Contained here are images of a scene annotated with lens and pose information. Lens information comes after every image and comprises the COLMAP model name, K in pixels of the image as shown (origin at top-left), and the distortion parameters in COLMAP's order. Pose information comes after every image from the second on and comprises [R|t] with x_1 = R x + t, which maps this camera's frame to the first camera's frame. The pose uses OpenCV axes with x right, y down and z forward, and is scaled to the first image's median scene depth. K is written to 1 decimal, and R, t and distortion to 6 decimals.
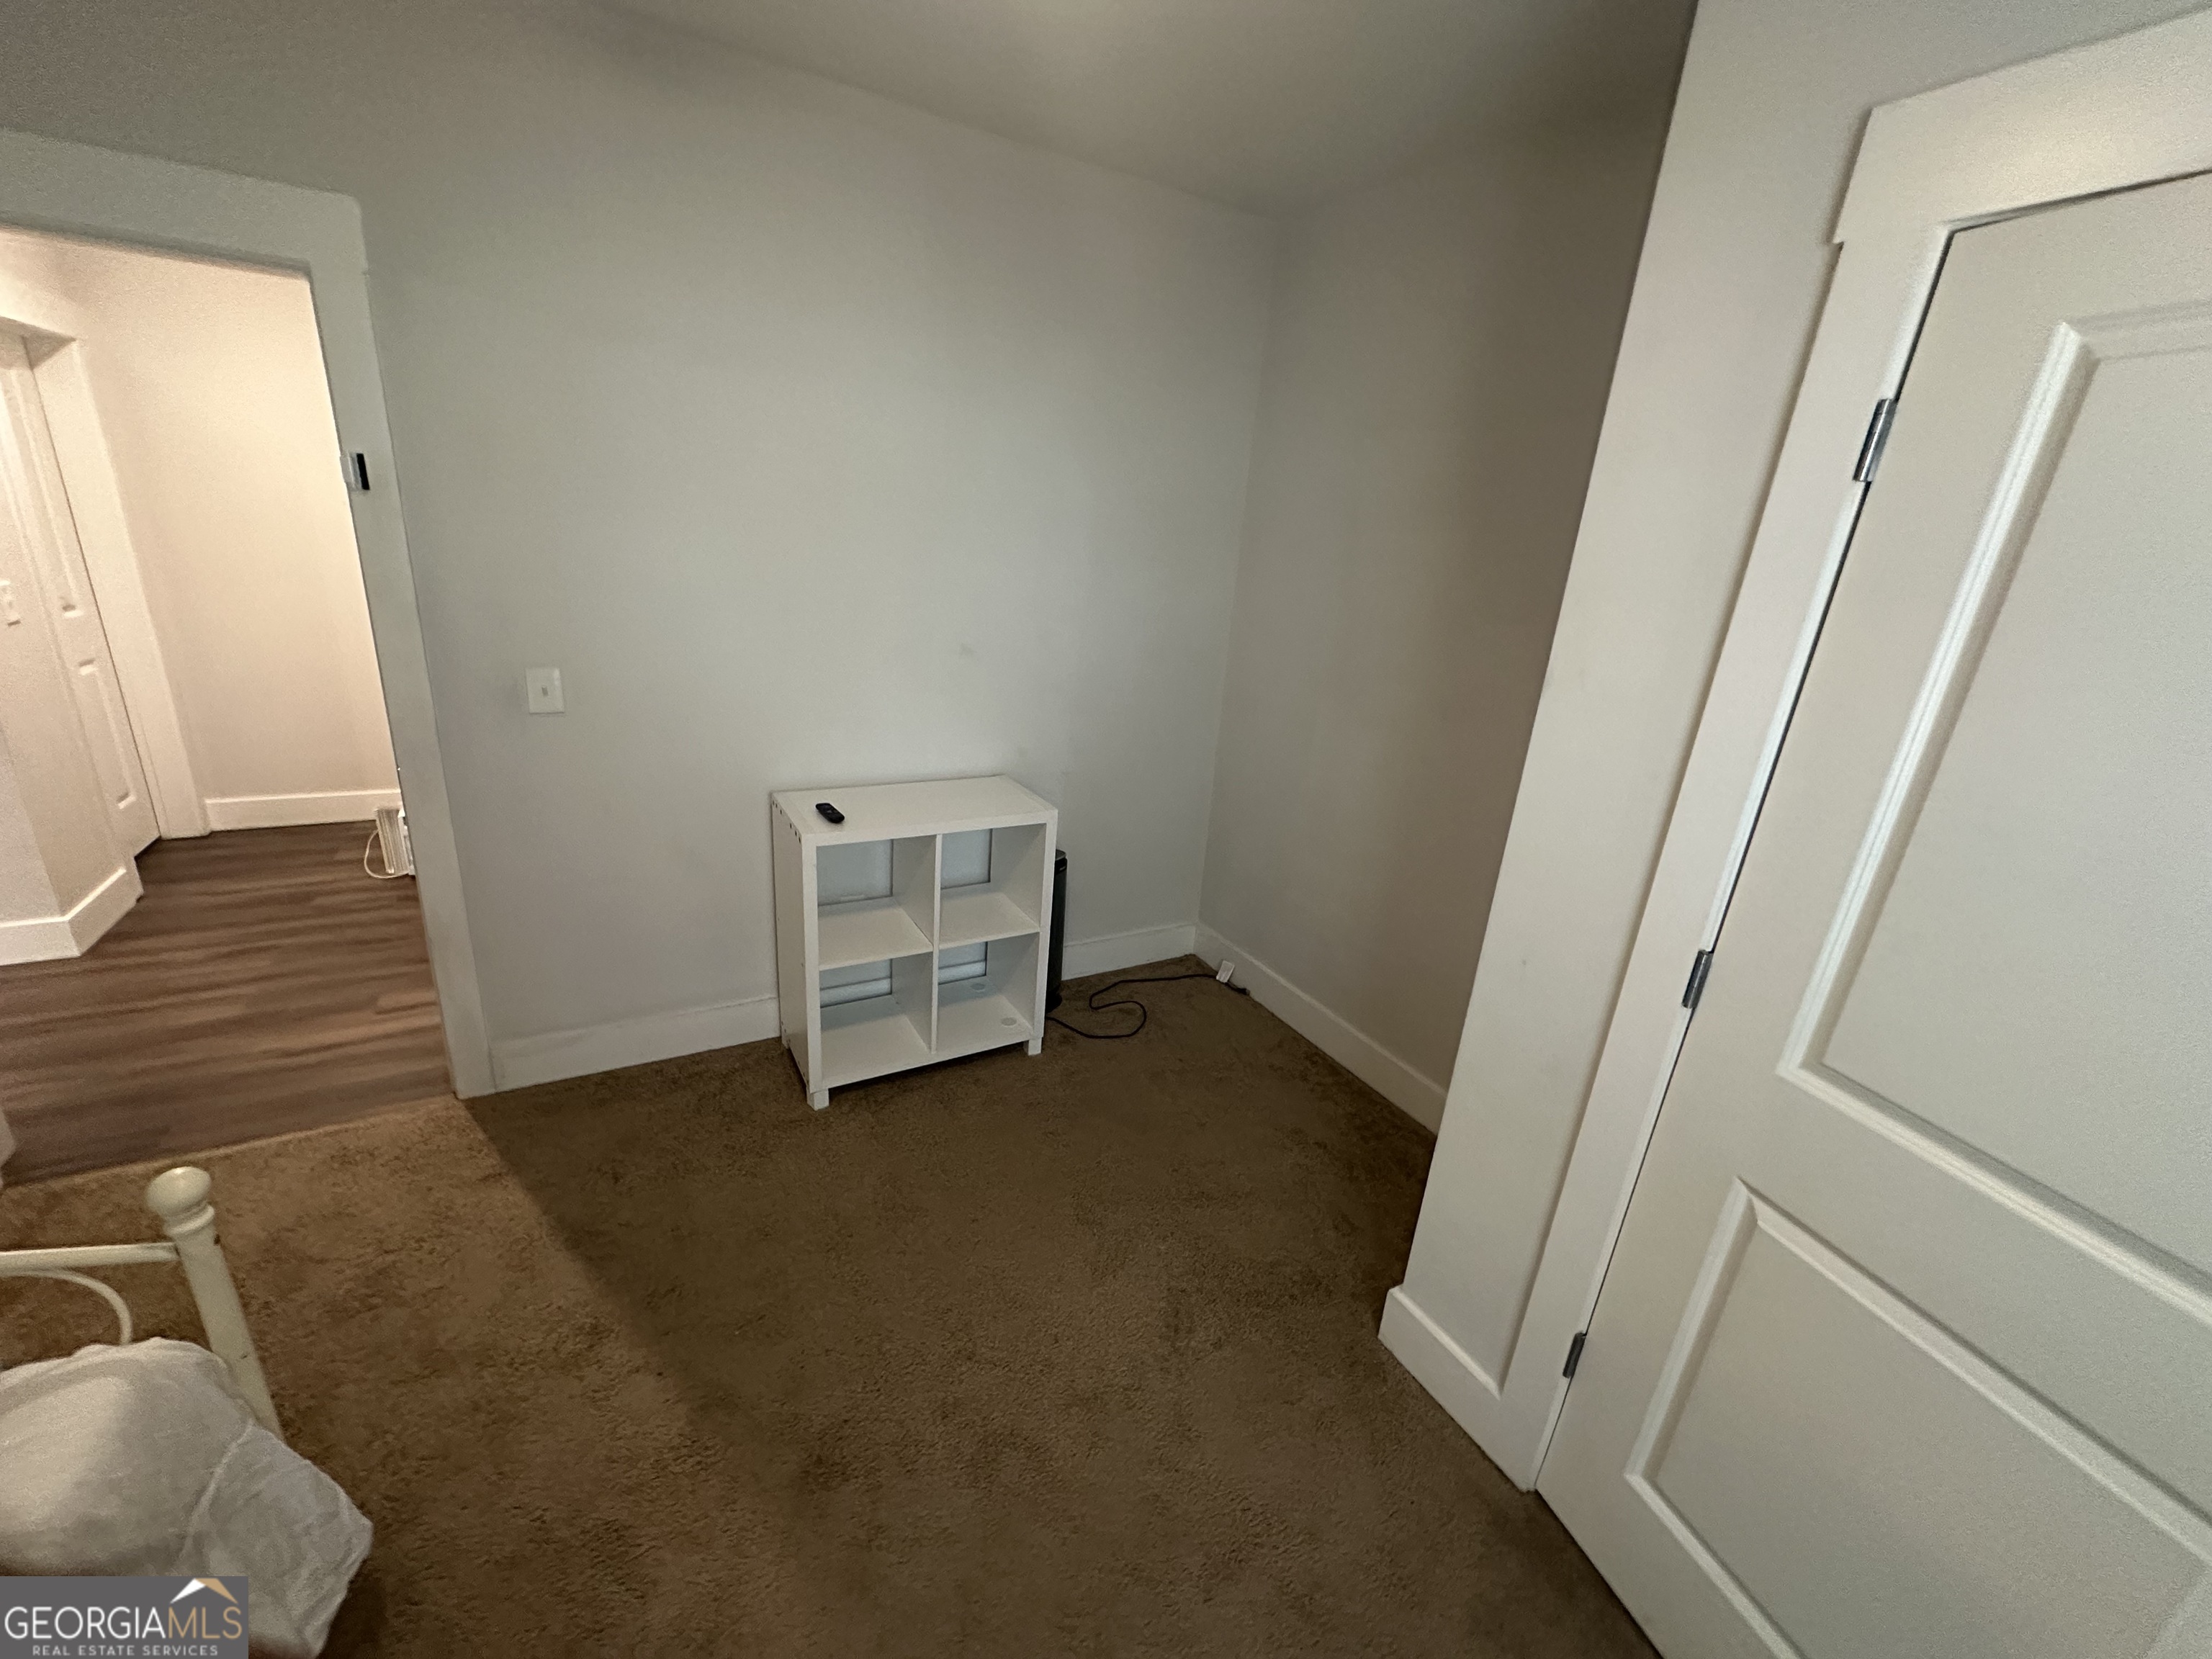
lens RADIAL K [[882.5, 0, 1106.0], [0, 882.5, 829.5], [0, 0, 1]] dist [-0.000768, 0.000097]
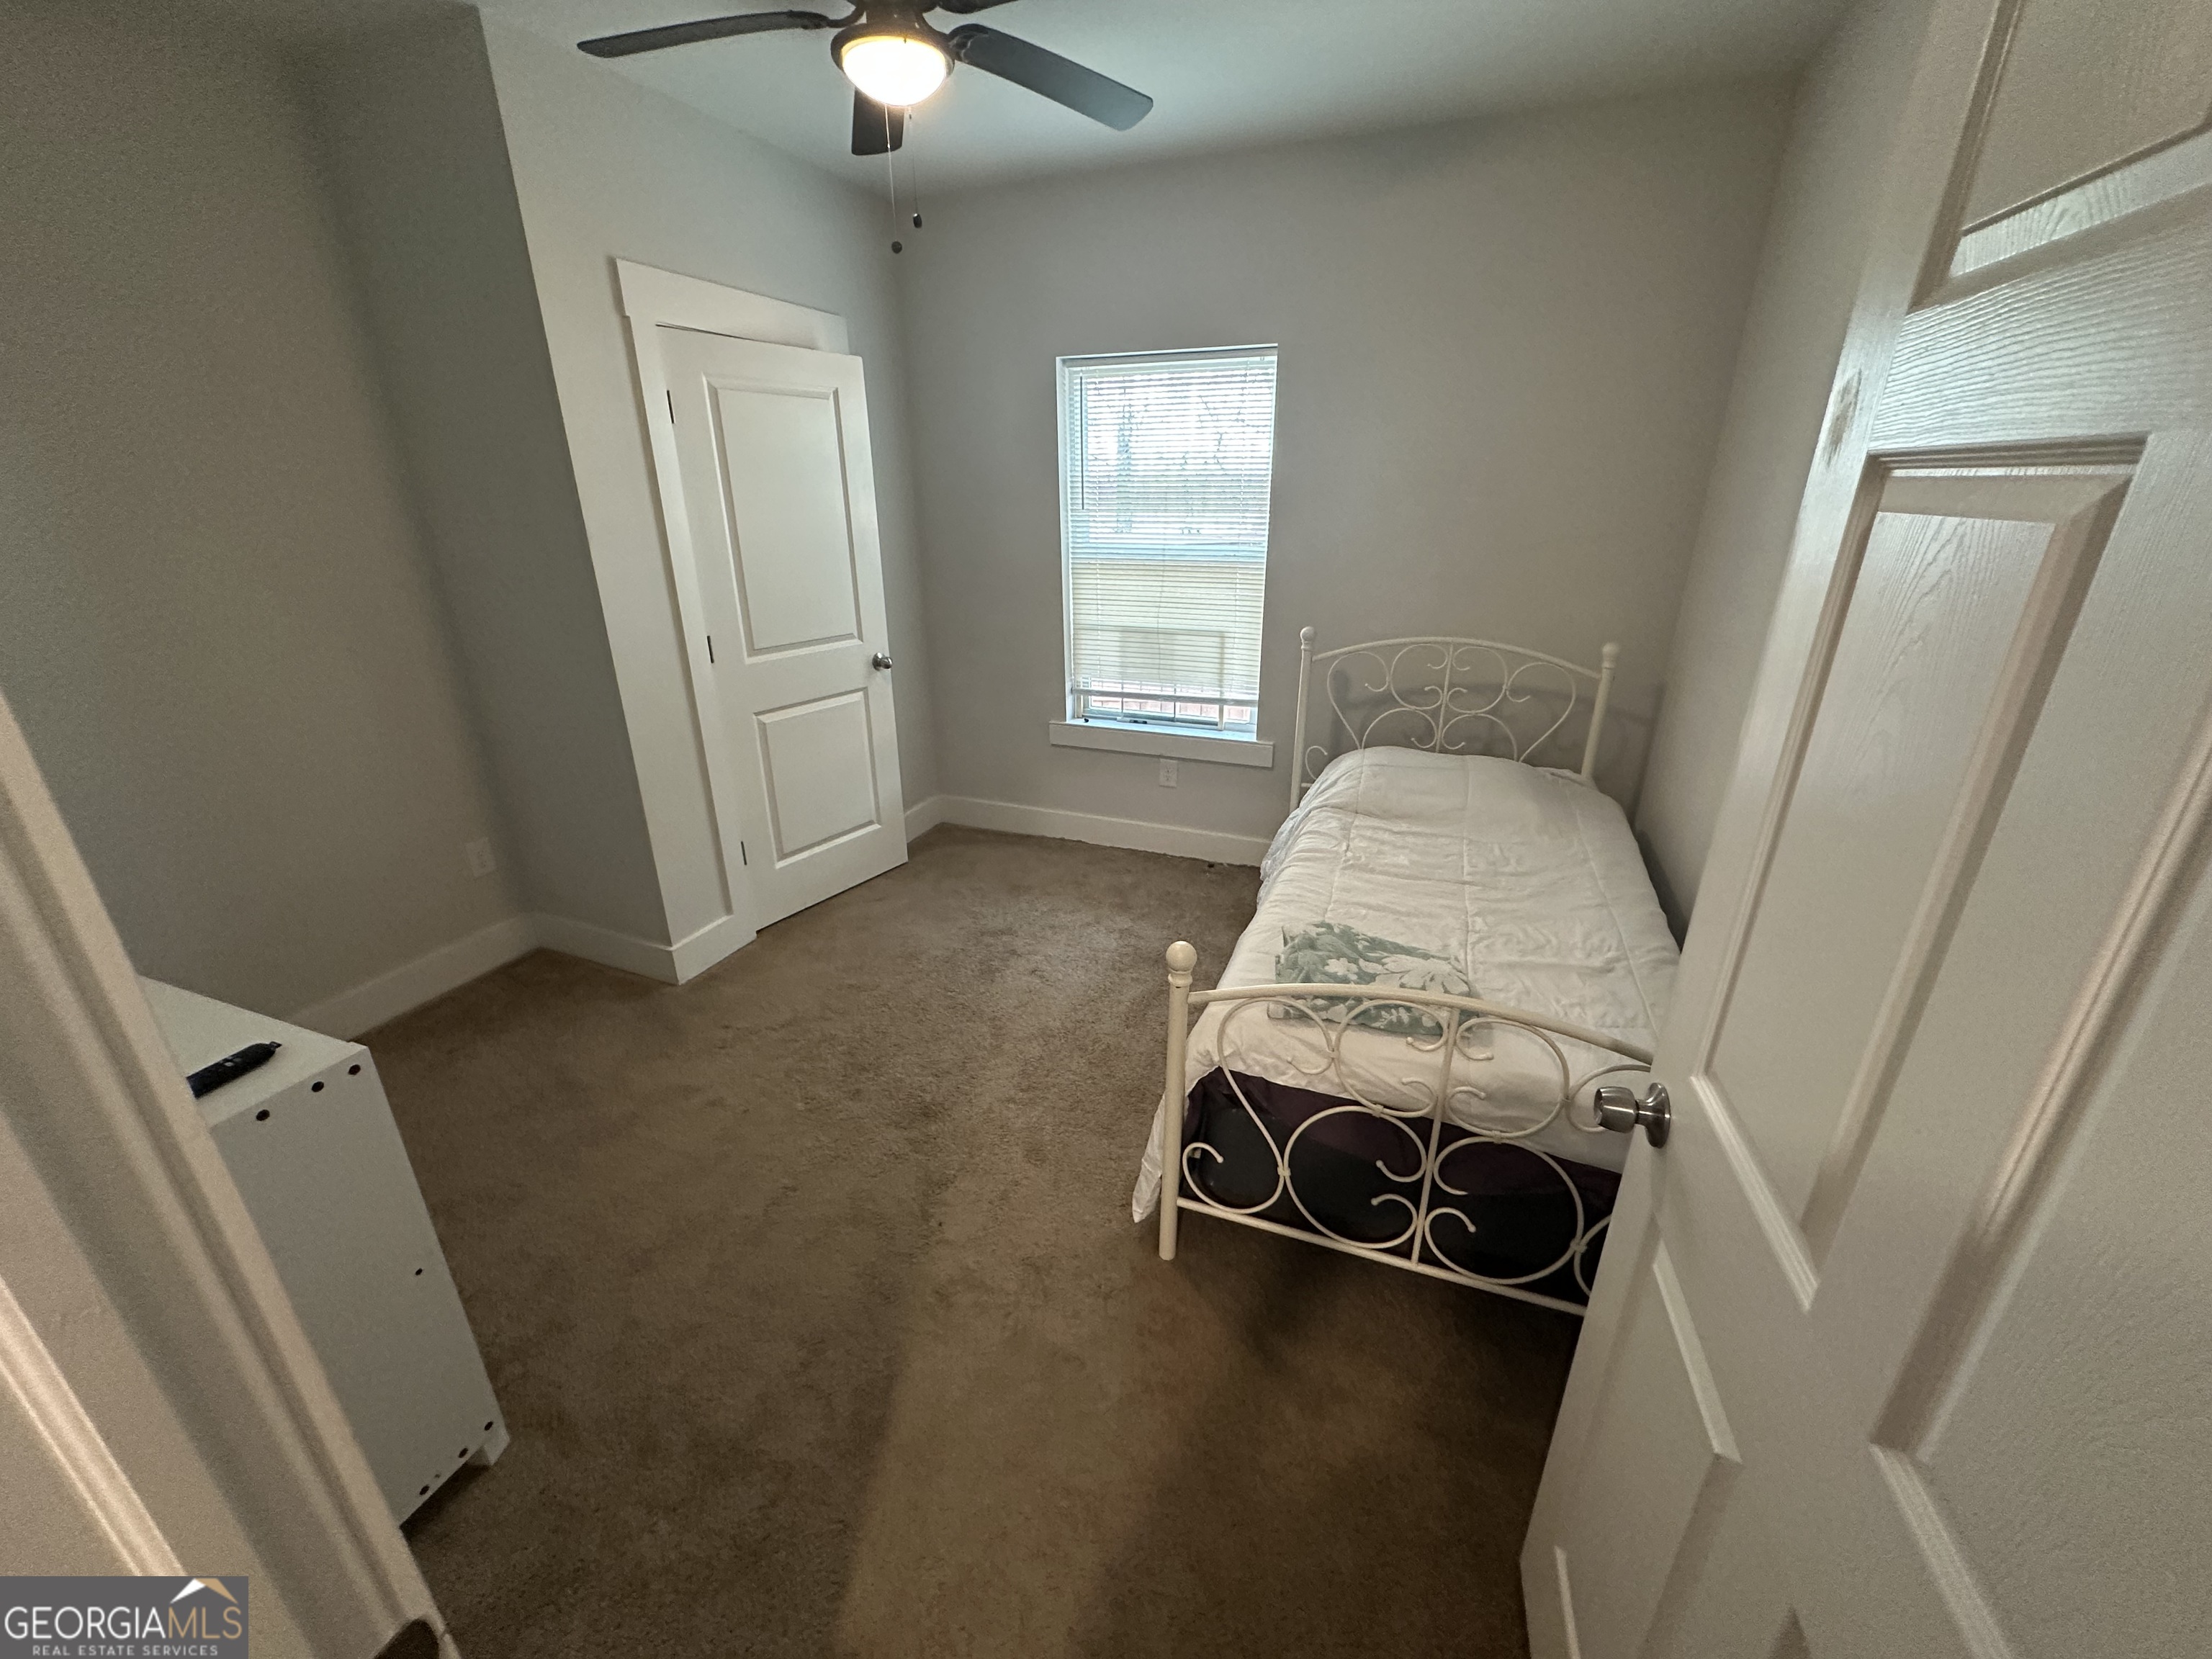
lens RADIAL K [[882.5, 0, 1106.0], [0, 882.5, 829.5], [0, 0, 1]] dist [-0.000768, 0.000097]
pose [[-0.621785, -0.355299, 0.697958, -1.820409], [0.207208, 0.784791, 0.584096, -0.618261], [-0.755280, 0.507804, -0.414350, 1.503863]]
